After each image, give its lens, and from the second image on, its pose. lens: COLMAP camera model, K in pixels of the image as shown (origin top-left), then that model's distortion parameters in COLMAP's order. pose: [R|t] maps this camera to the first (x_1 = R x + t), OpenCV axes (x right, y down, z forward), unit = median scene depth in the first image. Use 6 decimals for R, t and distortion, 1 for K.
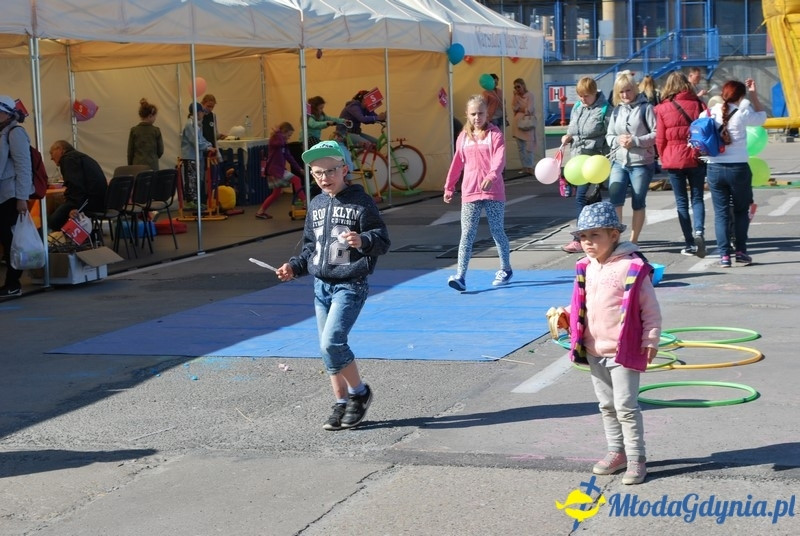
lens RADIAL K [[1913.9, 0, 398.5], [0, 1913.9, 253.2], [0, 0, 1]] dist [0.070951, -0.004249]
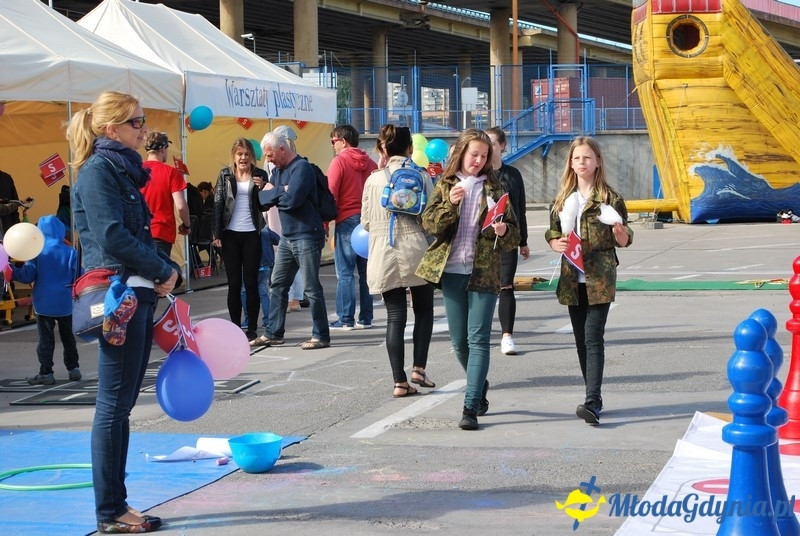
lens RADIAL K [[1913.9, 0, 398.5], [0, 1913.9, 253.2], [0, 0, 1]] dist [0.070951, -0.004249]
pose [[0.999520, 0.009173, 0.029601, 0.061778], [-0.007955, 0.999128, -0.040986, -0.010772], [-0.029951, 0.040731, 0.998721, 0.150237]]
